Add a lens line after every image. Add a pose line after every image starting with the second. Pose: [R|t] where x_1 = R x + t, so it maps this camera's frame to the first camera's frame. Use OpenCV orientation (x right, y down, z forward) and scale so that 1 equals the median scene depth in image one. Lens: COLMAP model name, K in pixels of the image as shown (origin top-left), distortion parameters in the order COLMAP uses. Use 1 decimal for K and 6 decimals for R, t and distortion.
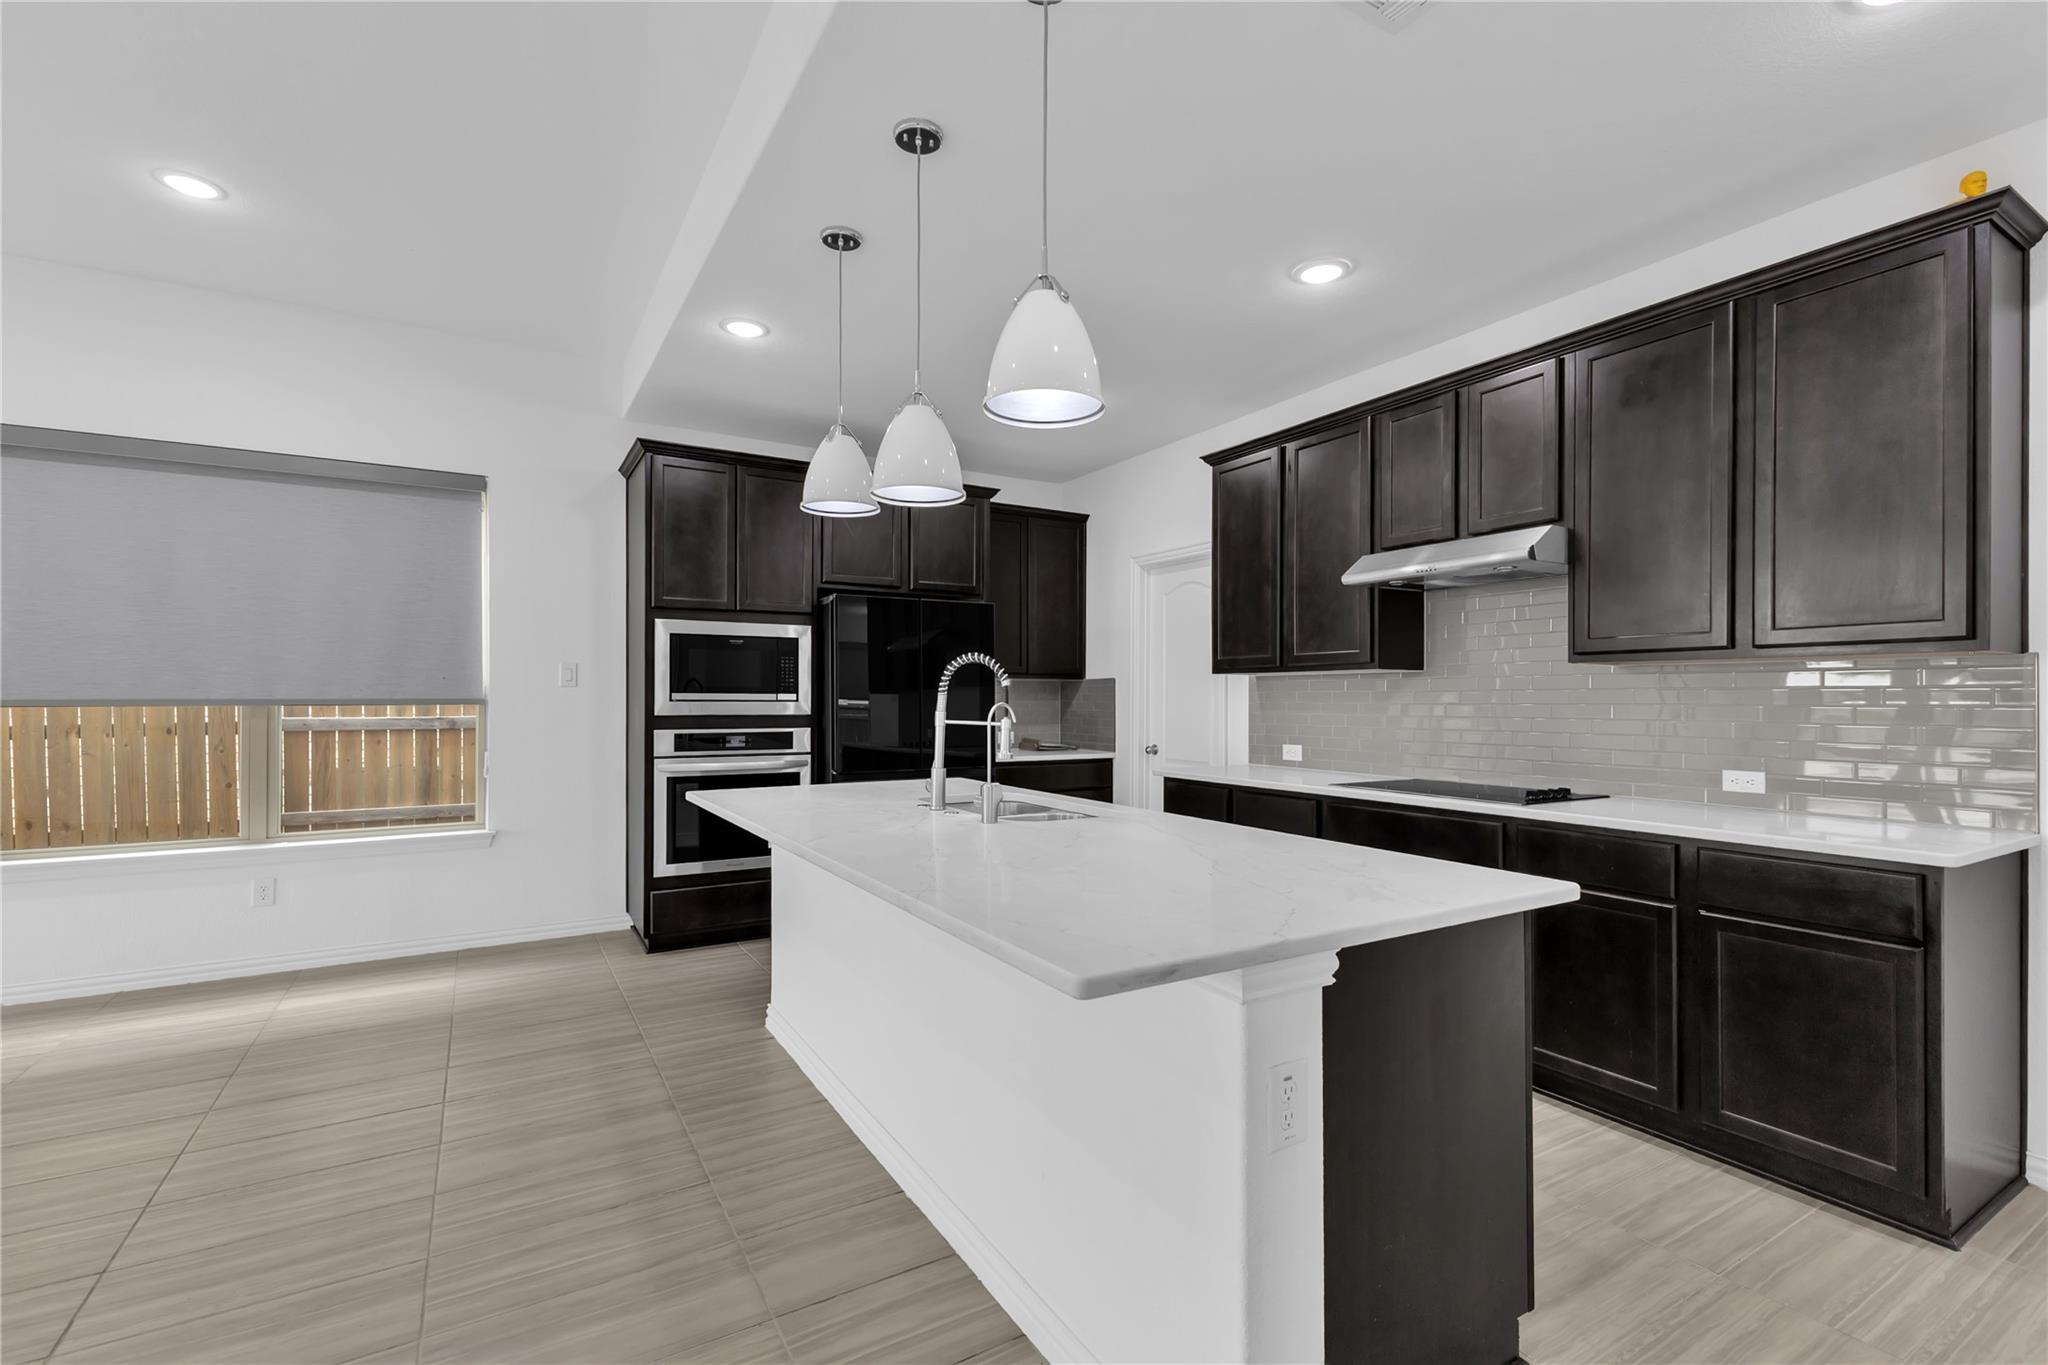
lens RADIAL K [[909.7, 0, 1031.1], [0, 909.7, 696.2], [0, 0, 1]] dist [0.011890, -0.000026]
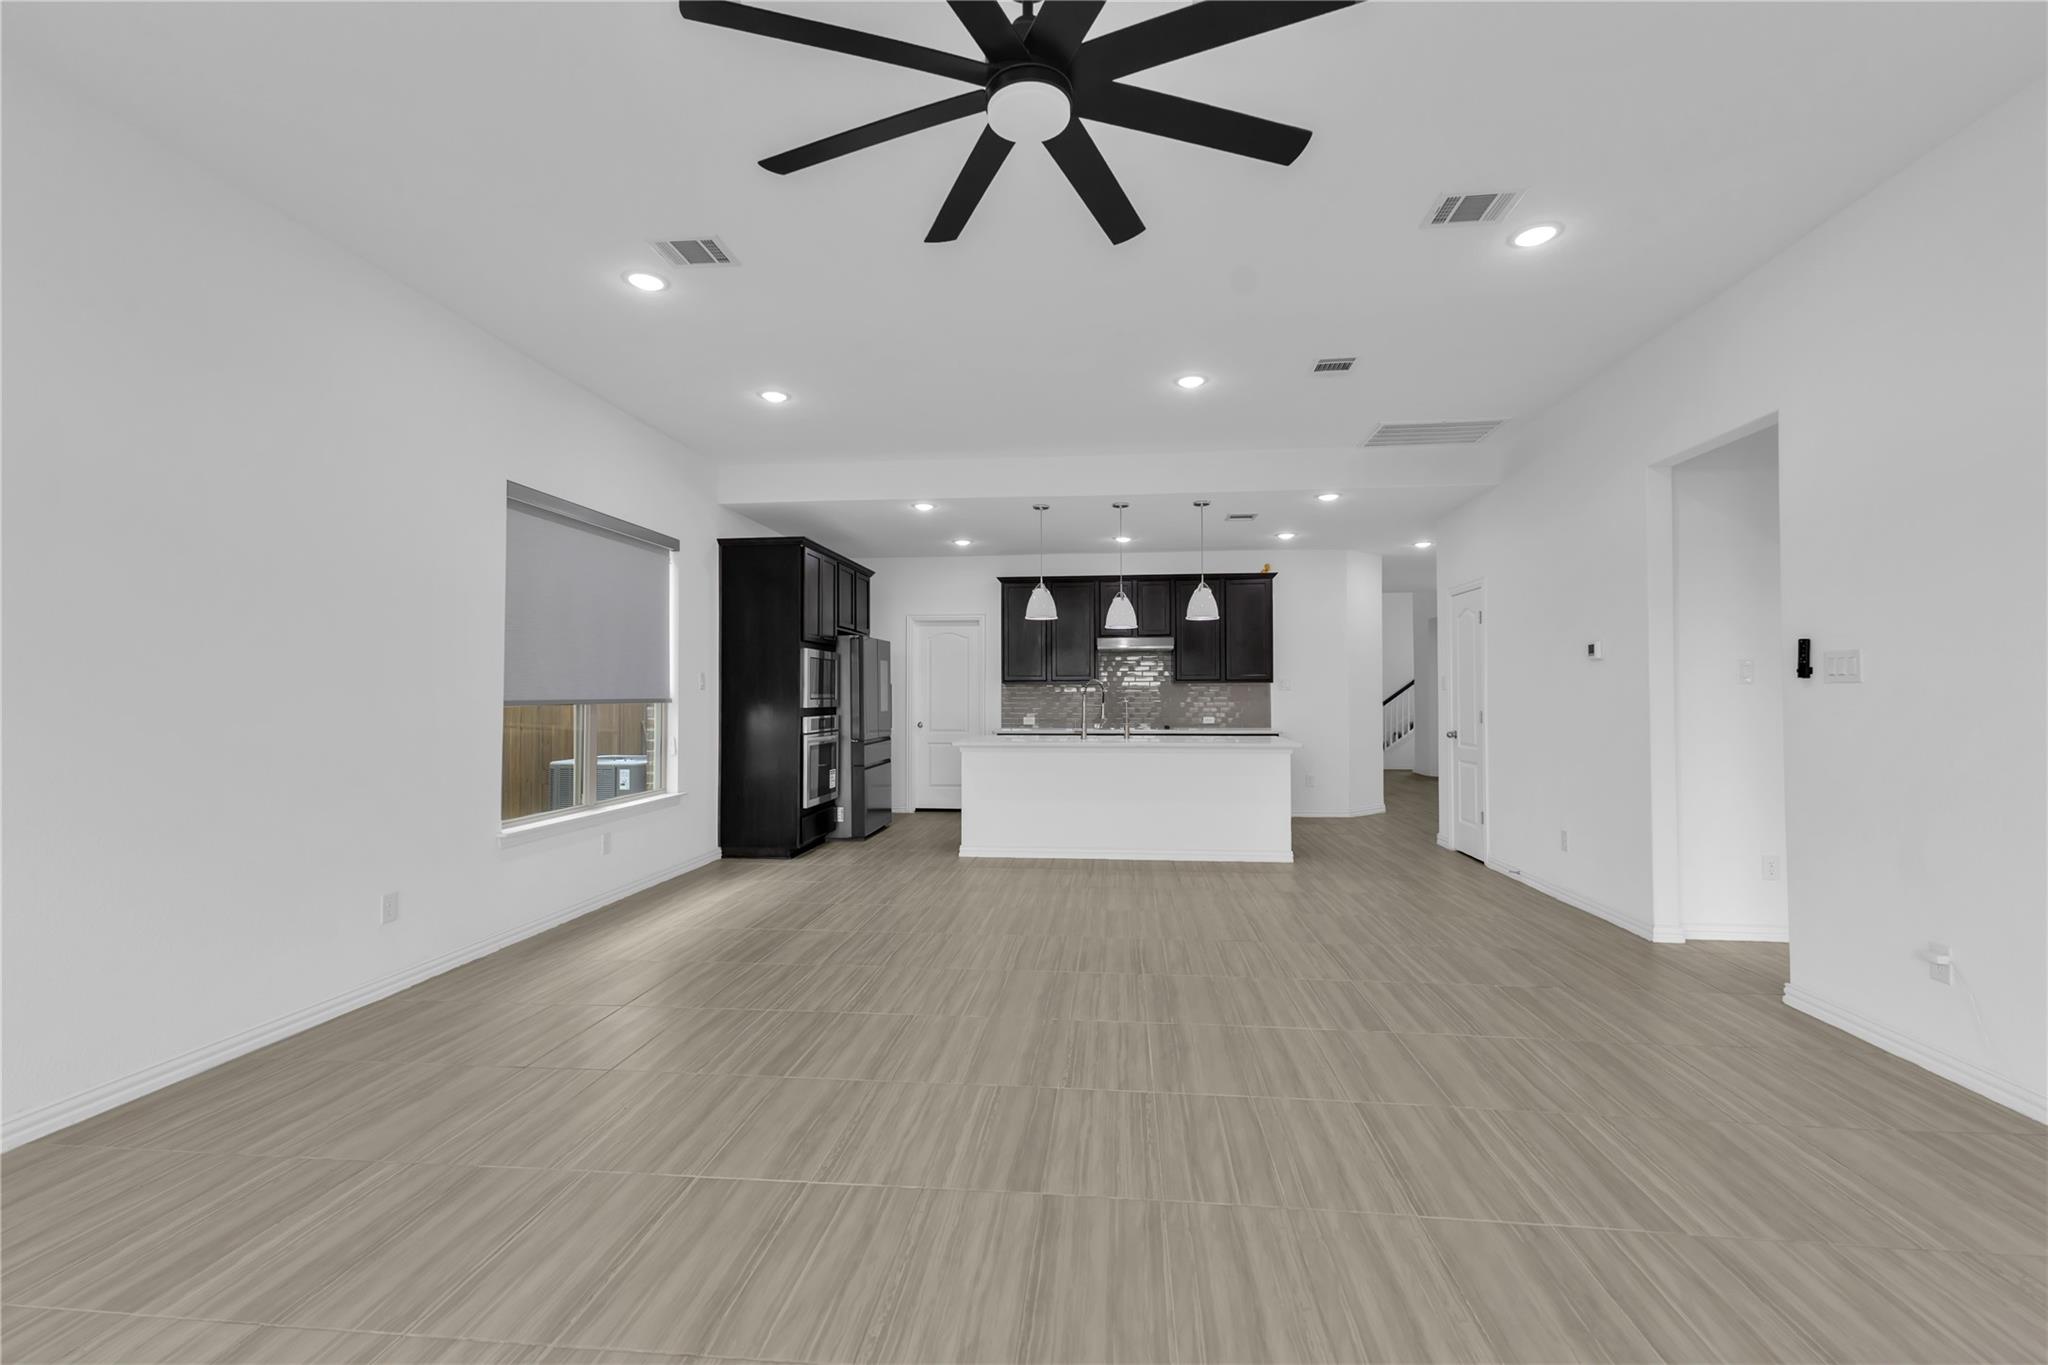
lens RADIAL K [[892.4, 0, 1025.6], [0, 892.4, 681.7], [0, 0, 1]] dist [0.010419, -0.000263]
pose [[0.601089, 0.007957, 0.799143, -2.103286], [0.002346, 0.999929, -0.011721, -0.008808], [-0.799179, 0.008920, 0.601027, -0.389980]]
